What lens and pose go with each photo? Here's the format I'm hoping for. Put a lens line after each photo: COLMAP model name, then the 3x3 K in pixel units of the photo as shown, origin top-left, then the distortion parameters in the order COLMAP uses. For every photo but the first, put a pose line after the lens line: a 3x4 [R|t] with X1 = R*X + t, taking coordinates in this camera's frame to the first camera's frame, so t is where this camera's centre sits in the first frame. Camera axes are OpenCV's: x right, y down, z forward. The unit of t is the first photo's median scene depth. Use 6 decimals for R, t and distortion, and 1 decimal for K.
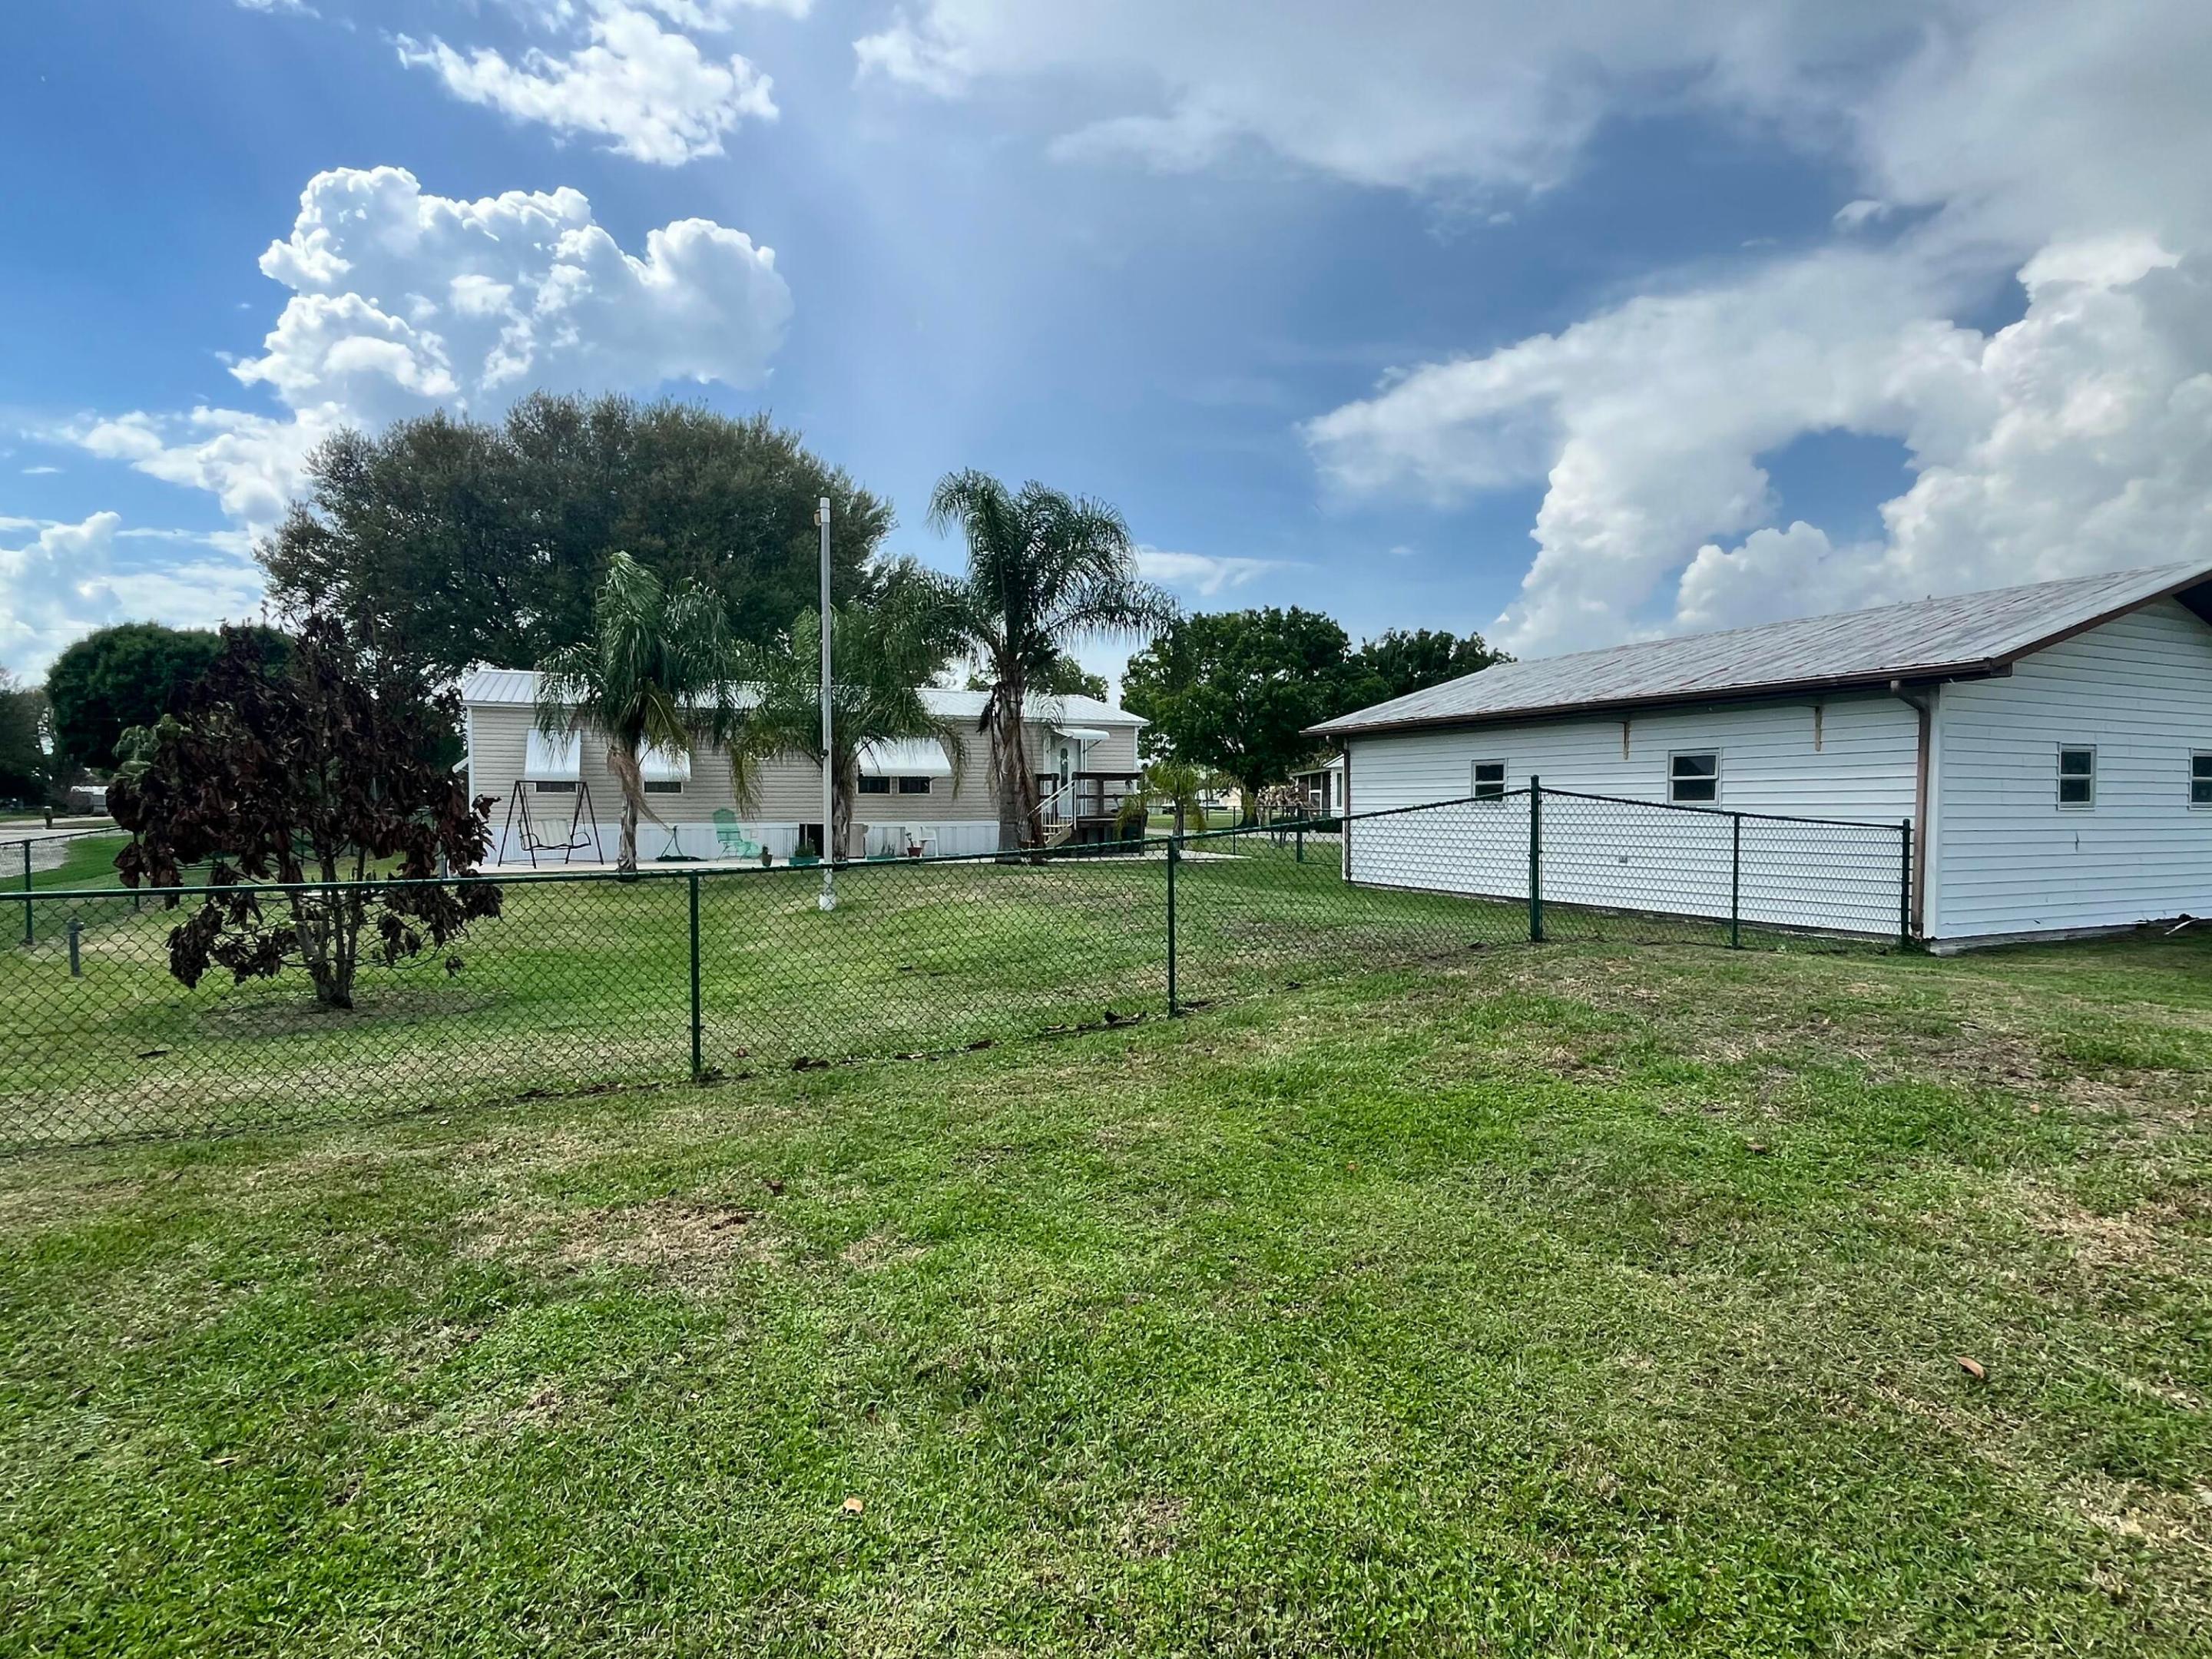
lens RADIAL K [[1117.2, 0, 1106.0], [0, 1117.2, 829.5], [0, 0, 1]] dist [0.001176, 0.000134]
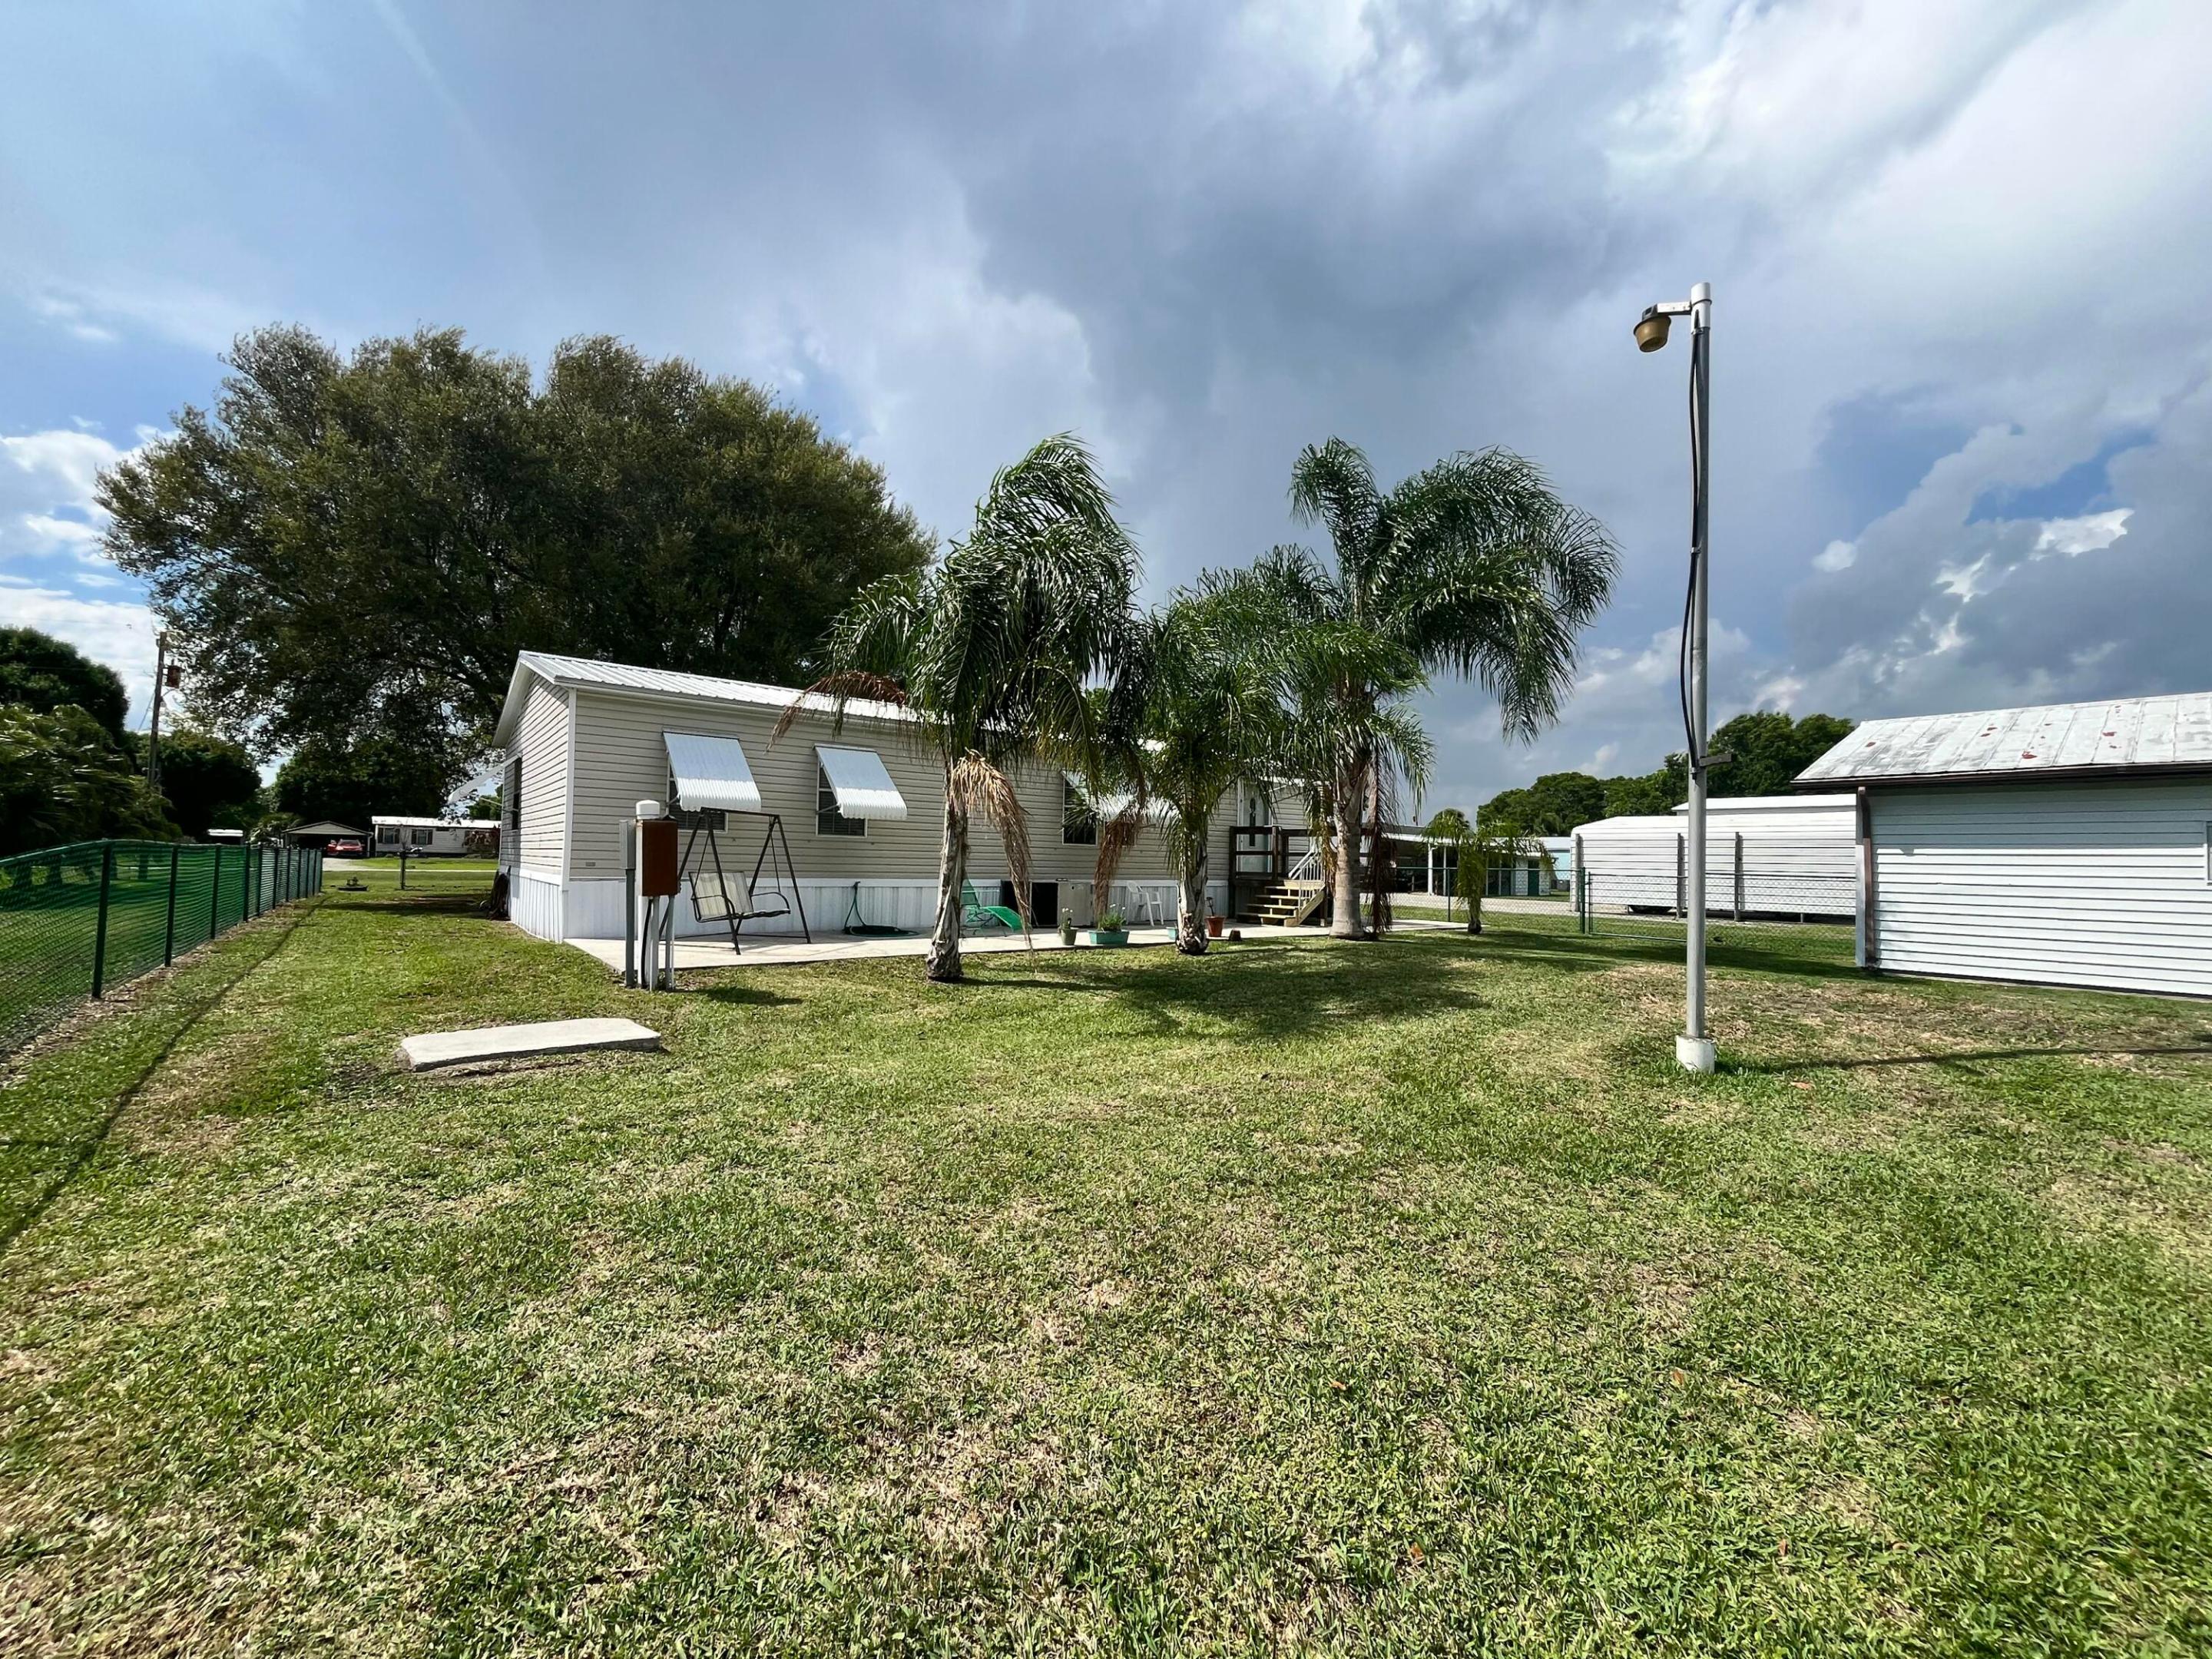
lens RADIAL K [[870.4, 0, 1132.9], [0, 870.4, 832.9], [0, 0, 1]] dist [-0.000855, -0.000072]
pose [[0.961869, 0.030900, 0.271759, -0.345179], [-0.016477, 0.998340, -0.055197, -0.006136], [-0.273014, 0.048615, 0.960781, 0.383510]]
